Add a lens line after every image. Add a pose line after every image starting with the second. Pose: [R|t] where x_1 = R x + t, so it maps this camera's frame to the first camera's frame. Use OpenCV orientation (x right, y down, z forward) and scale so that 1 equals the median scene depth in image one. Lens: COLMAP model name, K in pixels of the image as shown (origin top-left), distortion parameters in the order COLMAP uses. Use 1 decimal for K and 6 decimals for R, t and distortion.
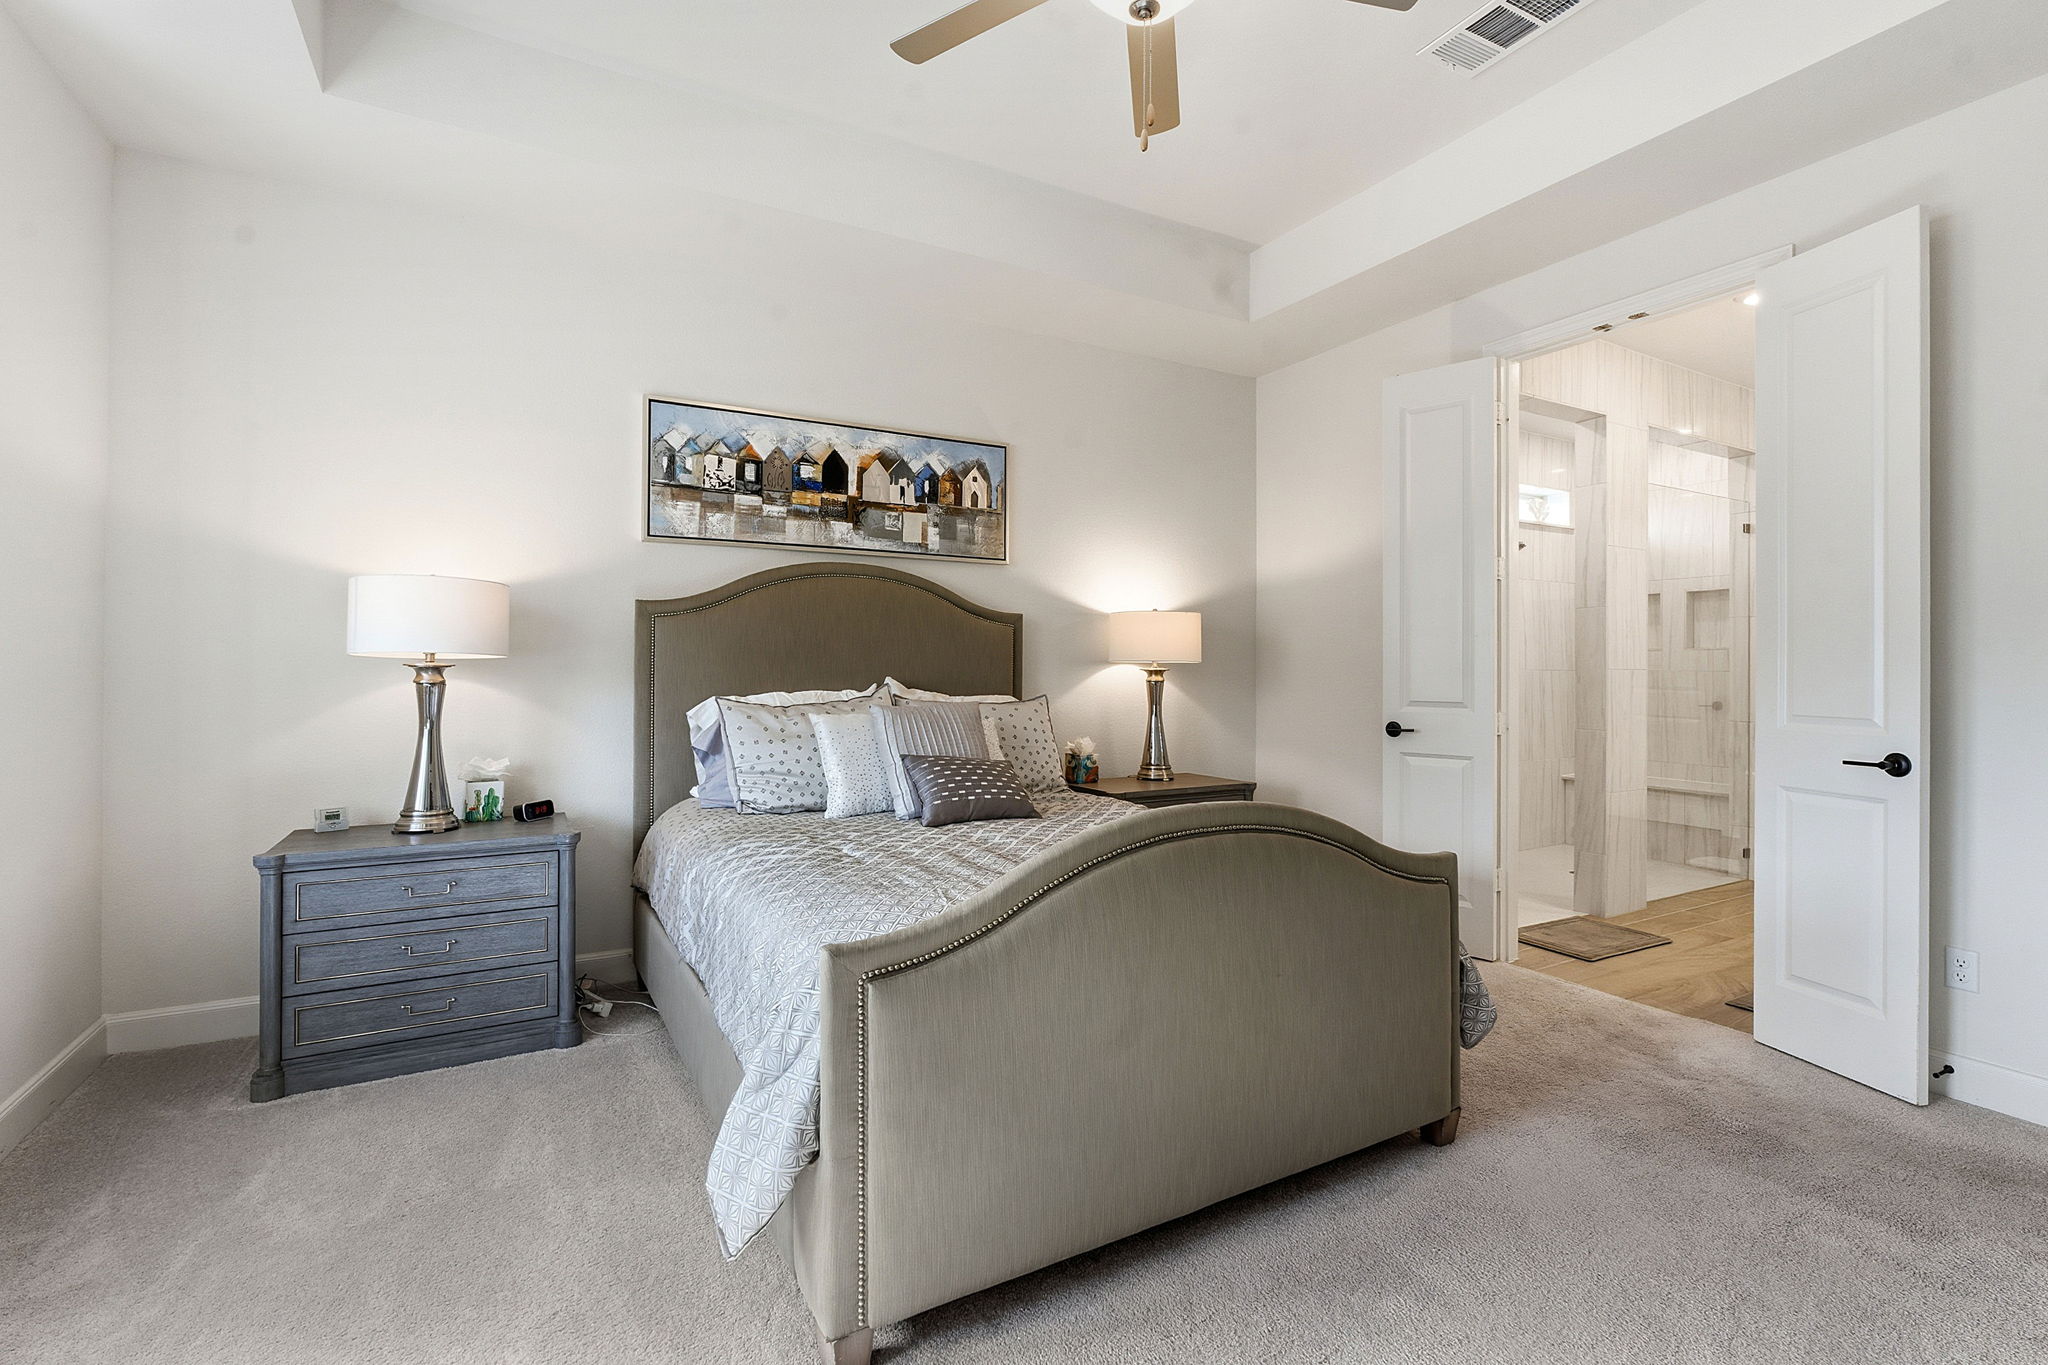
lens RADIAL K [[905.8, 0, 1023.2], [0, 905.8, 671.1], [0, 0, 1]] dist [-0.017457, 0.005644]
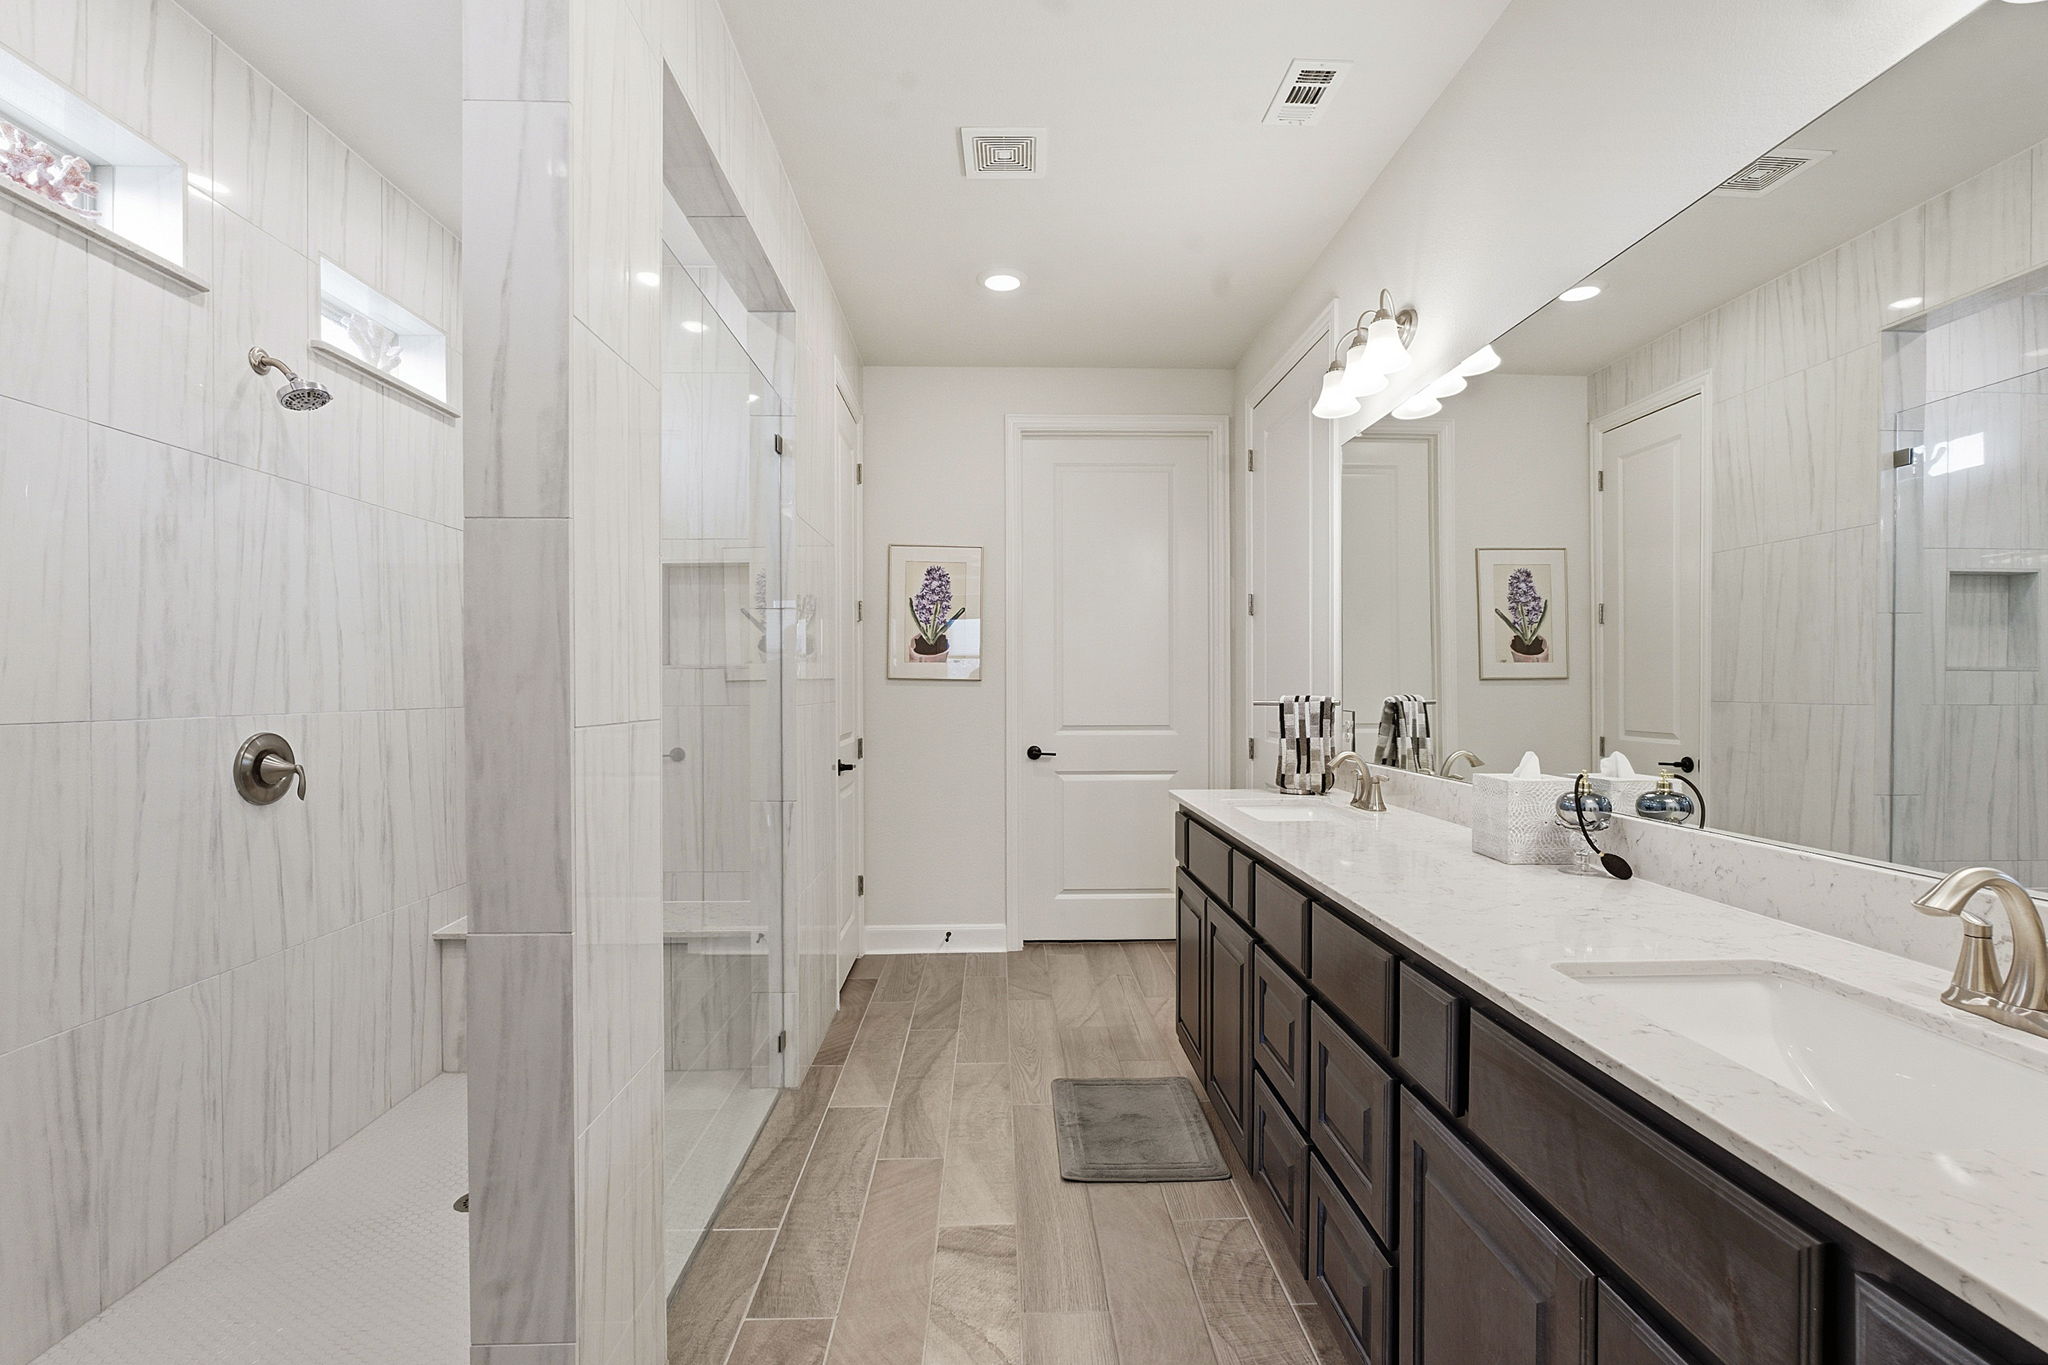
lens RADIAL K [[905.8, 0, 1029.5], [0, 905.8, 684.1], [0, 0, 1]] dist [-0.017457, 0.005644]
pose [[0.438284, -0.003559, 0.898830, 0.322063], [0.007554, 0.999971, 0.000276, -0.011046], [-0.898805, 0.006669, 0.438298, 0.528870]]
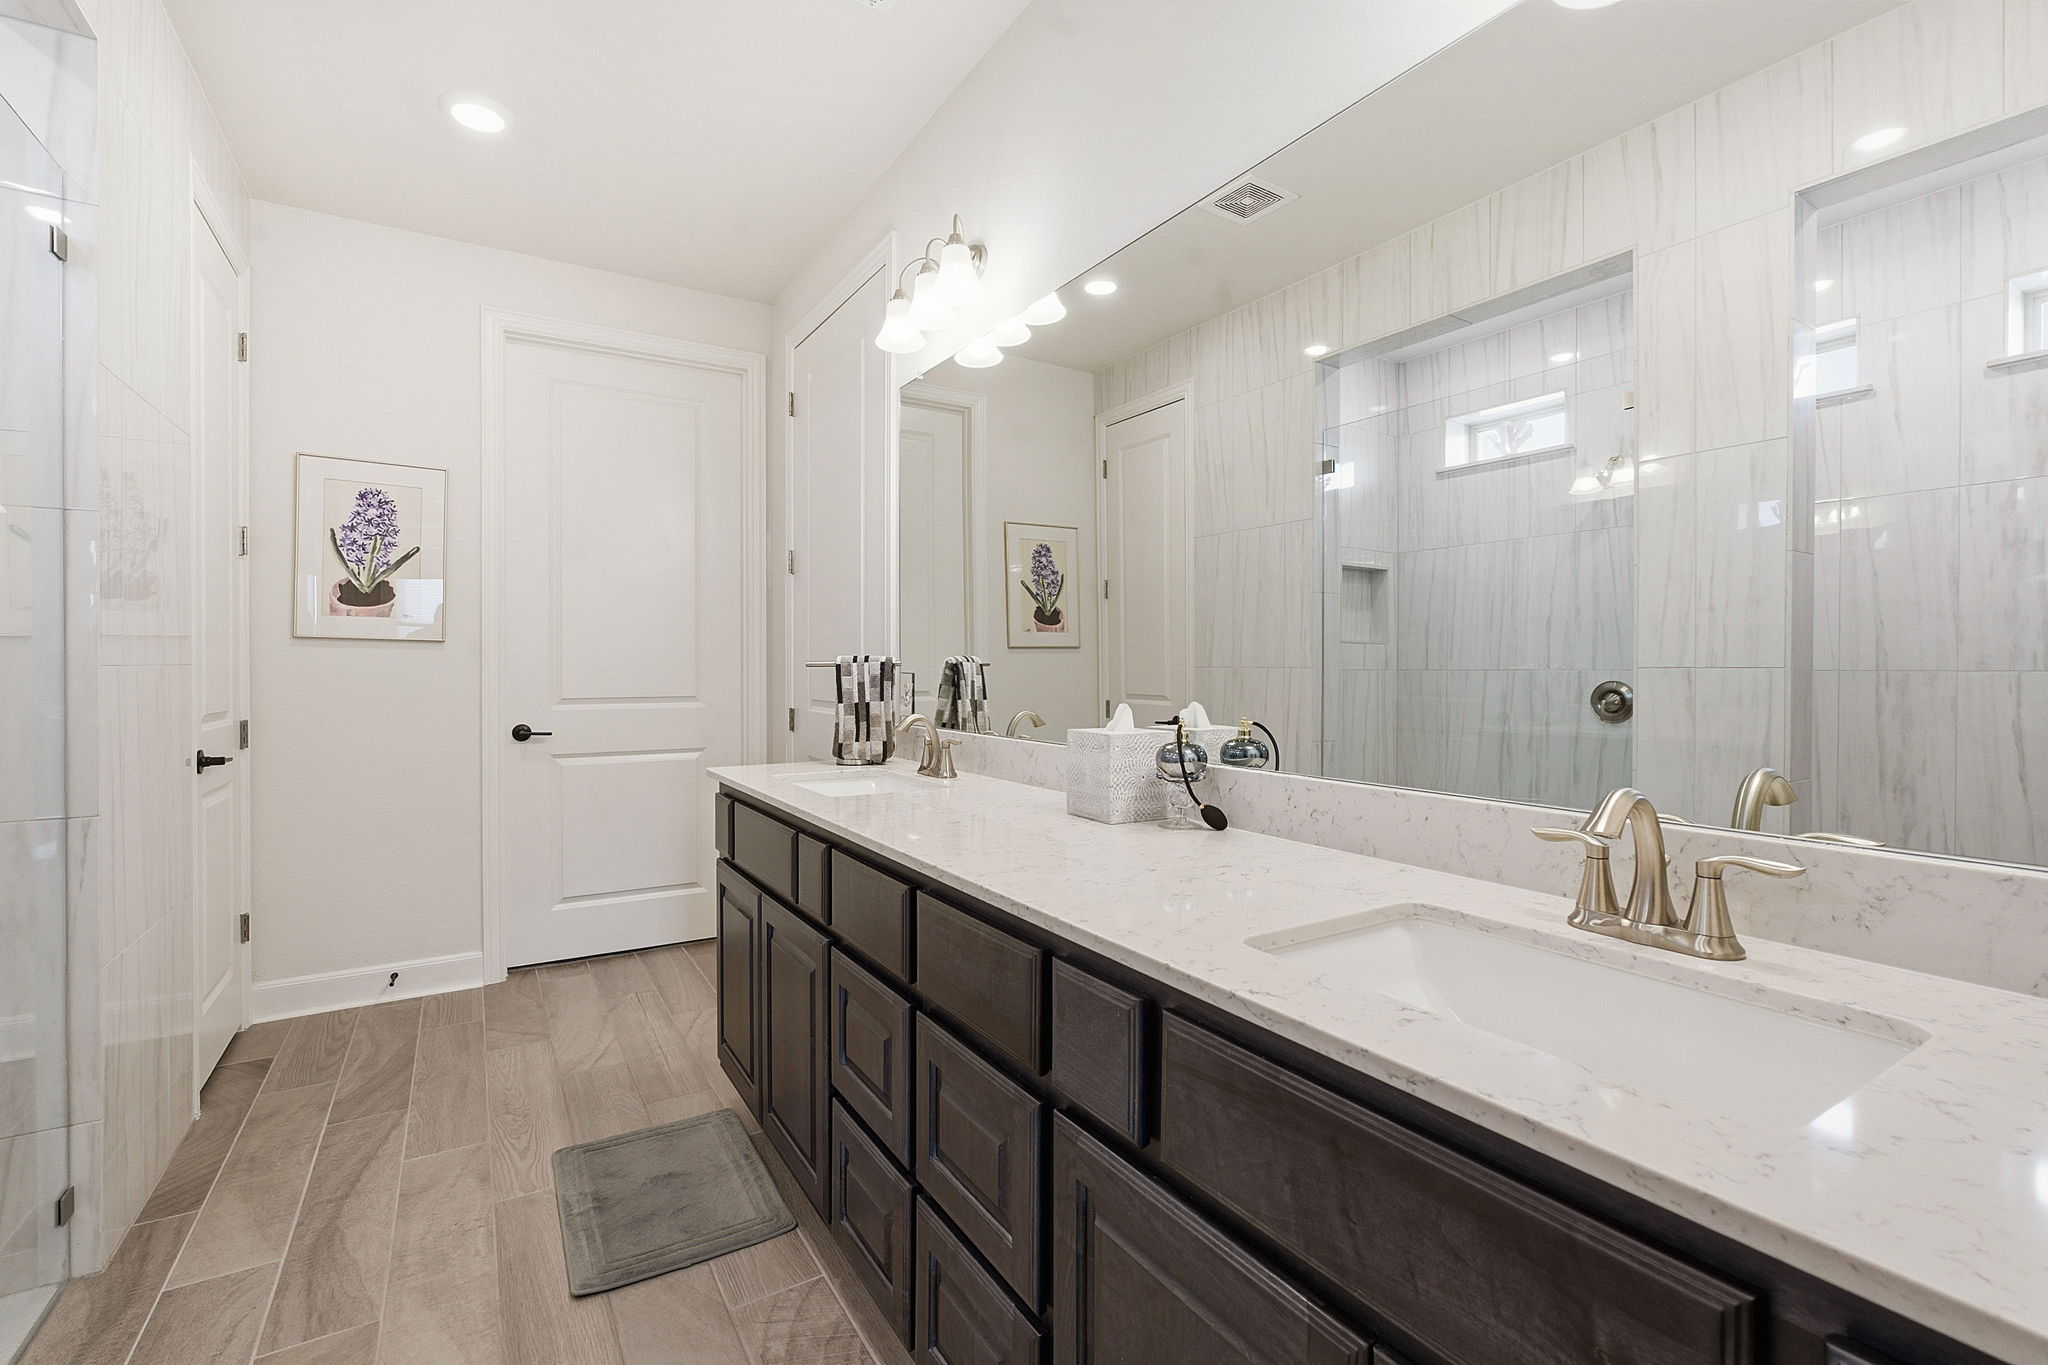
lens RADIAL K [[905.8, 0, 1020.2], [0, 905.8, 666.2], [0, 0, 1]] dist [-0.017457, 0.005644]
pose [[-0.060337, -0.007985, 0.998146, 0.360735], [0.003838, 0.999959, 0.008232, -0.004788], [-0.998171, 0.004328, -0.060304, 0.549364]]
